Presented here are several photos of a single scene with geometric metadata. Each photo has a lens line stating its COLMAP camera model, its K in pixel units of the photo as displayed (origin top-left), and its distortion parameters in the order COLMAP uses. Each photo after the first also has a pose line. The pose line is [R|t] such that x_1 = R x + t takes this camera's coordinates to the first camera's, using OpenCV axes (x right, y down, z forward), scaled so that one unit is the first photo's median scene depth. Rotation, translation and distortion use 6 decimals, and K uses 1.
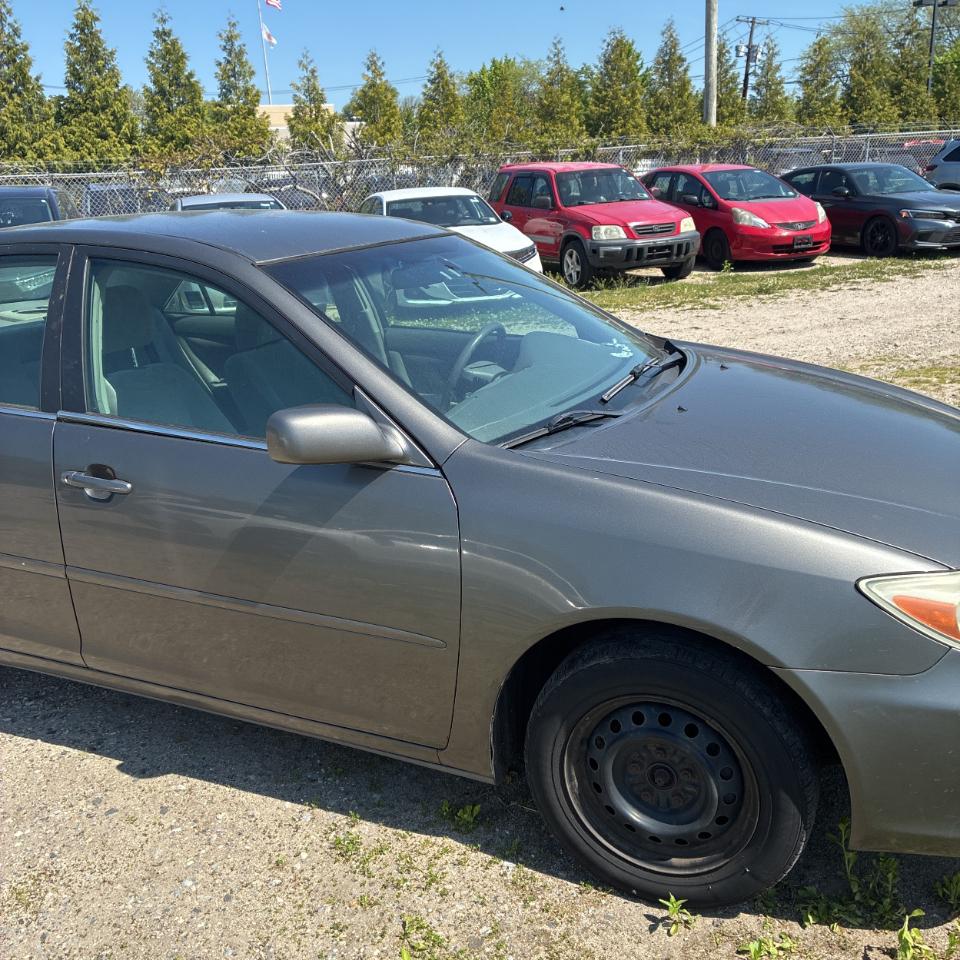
lens RADIAL K [[979.9, 0, 484.8], [0, 979.9, 480.8], [0, 0, 1]] dist [0.022102, 0.000000]
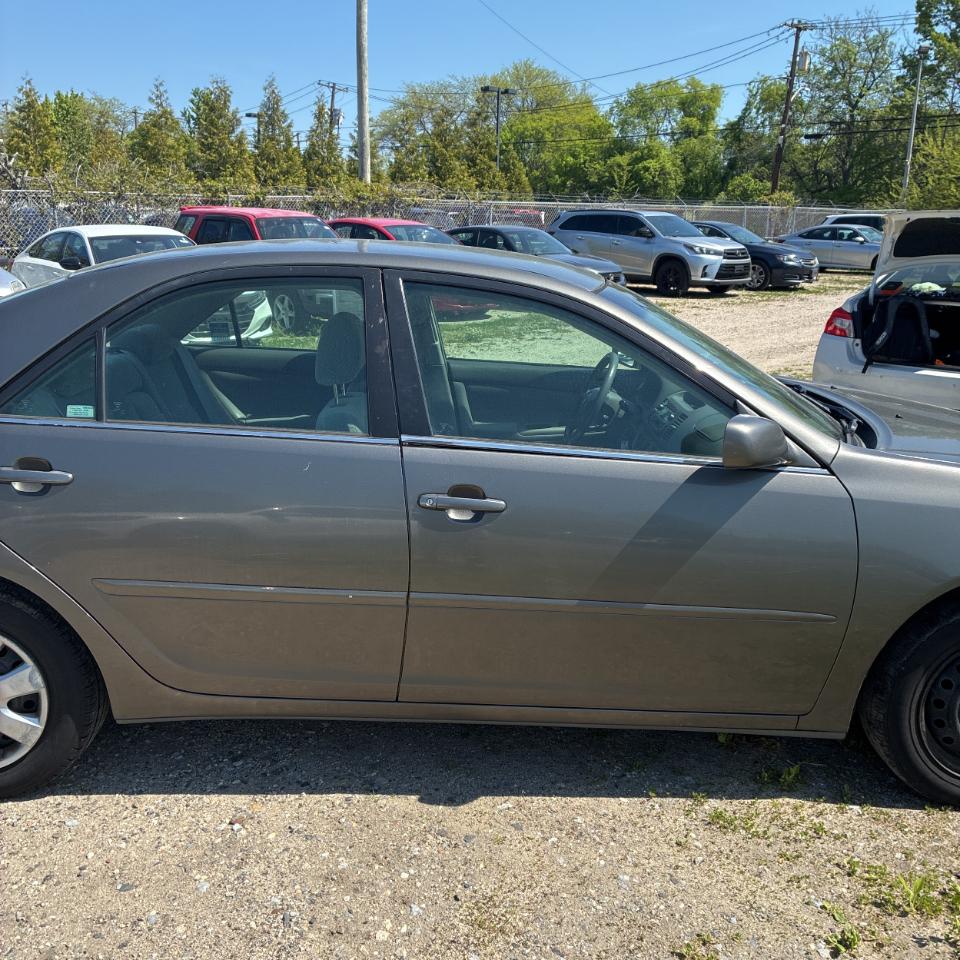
lens RADIAL K [[979.9, 0, 478.1], [0, 979.9, 480.8], [0, 0, 1]] dist [0.022102, 0.000000]
pose [[0.914249, -0.047646, 0.402341, -0.058678], [0.067336, 0.997119, -0.034927, 0.001060], [-0.399518, 0.059024, 0.914823, 0.006006]]
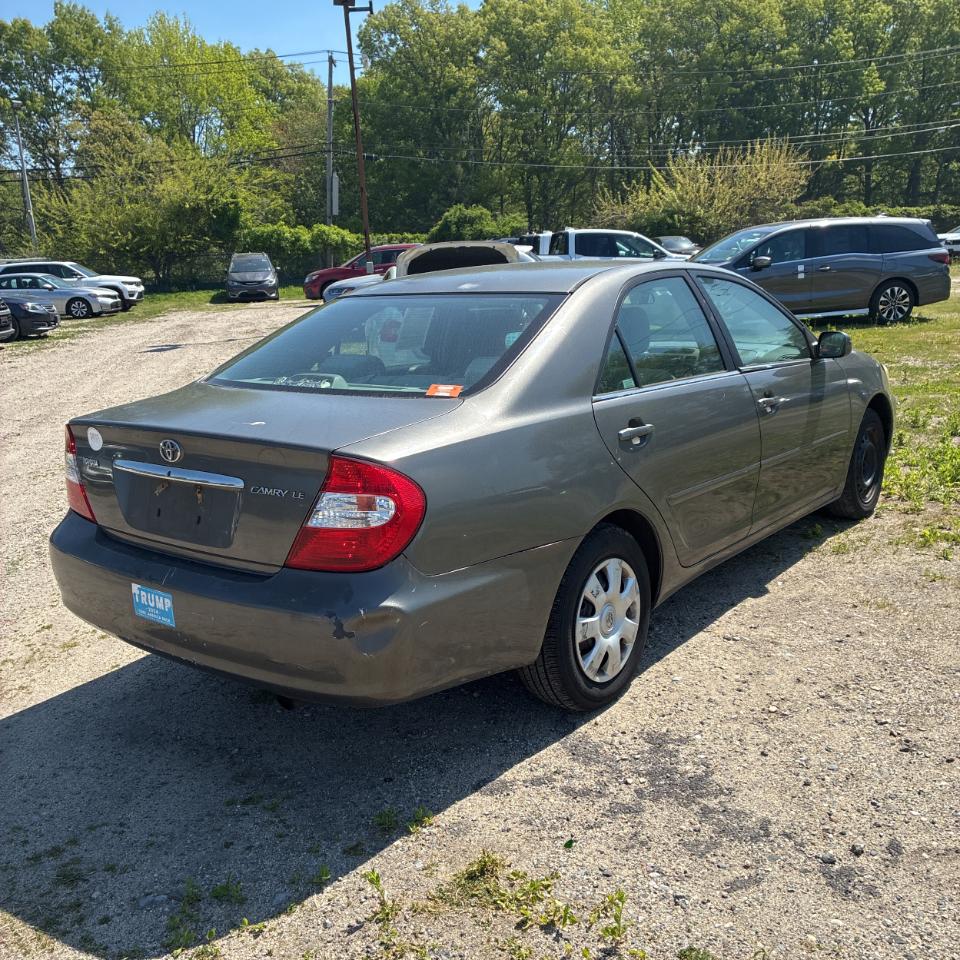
lens RADIAL K [[979.9, 0, 480.1], [0, 979.9, 483.1], [0, 0, 1]] dist [0.022102, 0.000000]
pose [[0.266183, -0.189824, 0.945047, -0.161216], [0.321527, 0.941753, 0.098600, -0.014384], [-0.908717, 0.277612, 0.311712, 0.072676]]
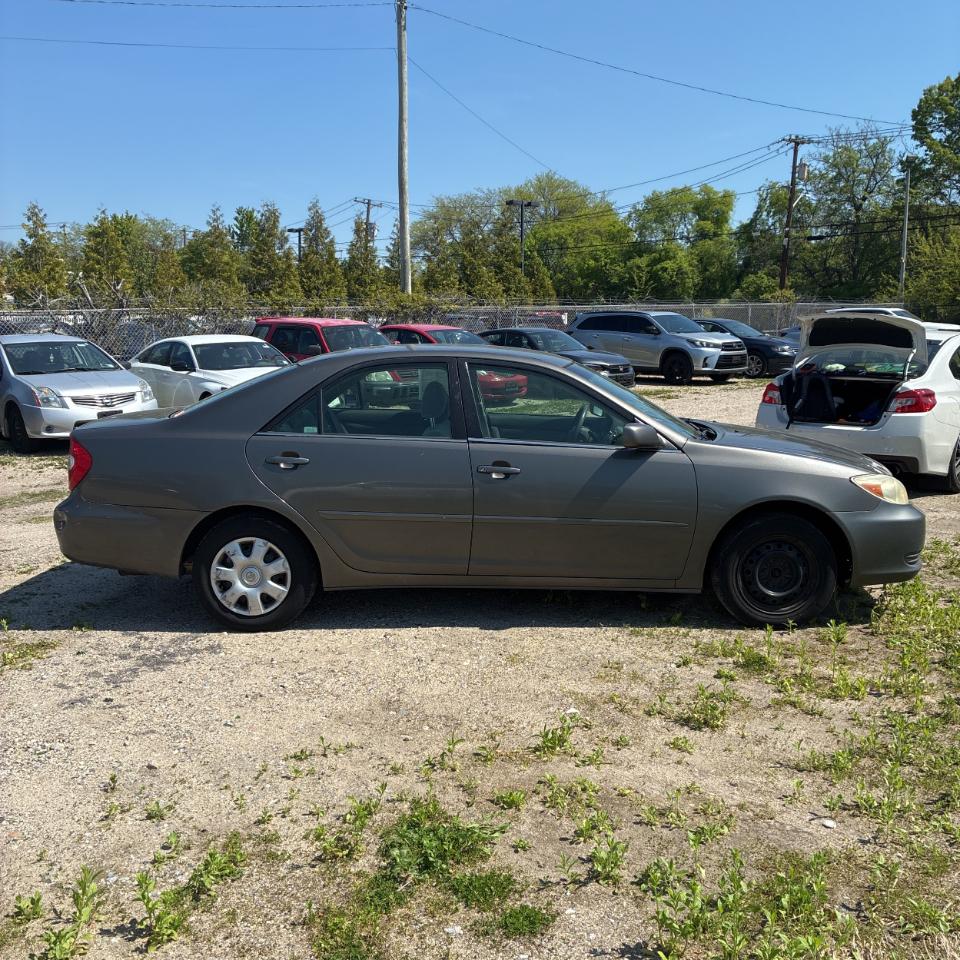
lens RADIAL K [[979.9, 0, 481.1], [0, 979.9, 481.1], [0, 0, 1]] dist [0.022102, 0.000000]
pose [[0.924927, -0.026168, 0.379243, -0.089999], [0.082677, 0.987595, -0.133494, 0.021916], [-0.371045, 0.154827, 0.915617, -0.062683]]
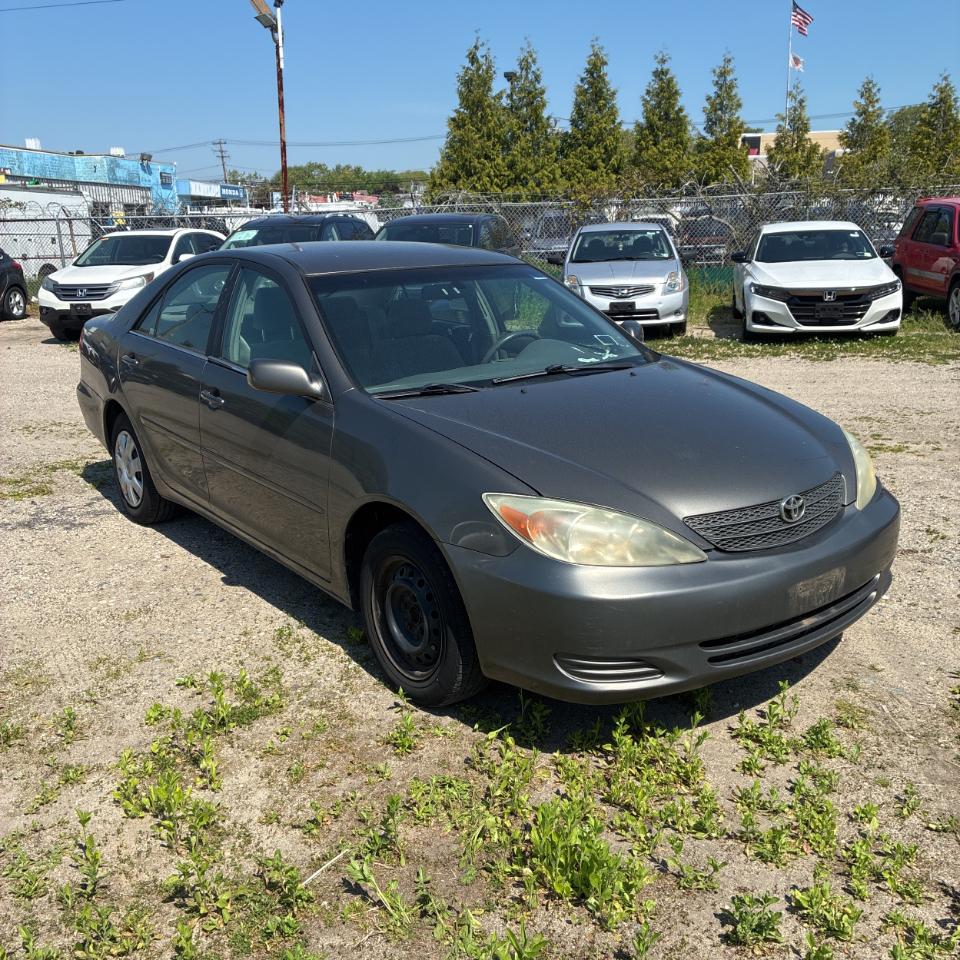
lens RADIAL K [[979.9, 0, 482.6], [0, 979.9, 478.3], [0, 0, 1]] dist [0.022102, 0.000000]
pose [[0.877211, 0.144269, -0.457917, 0.061409], [-0.156031, 0.987676, 0.012270, 0.003337], [0.454044, 0.060685, 0.888910, -0.022084]]
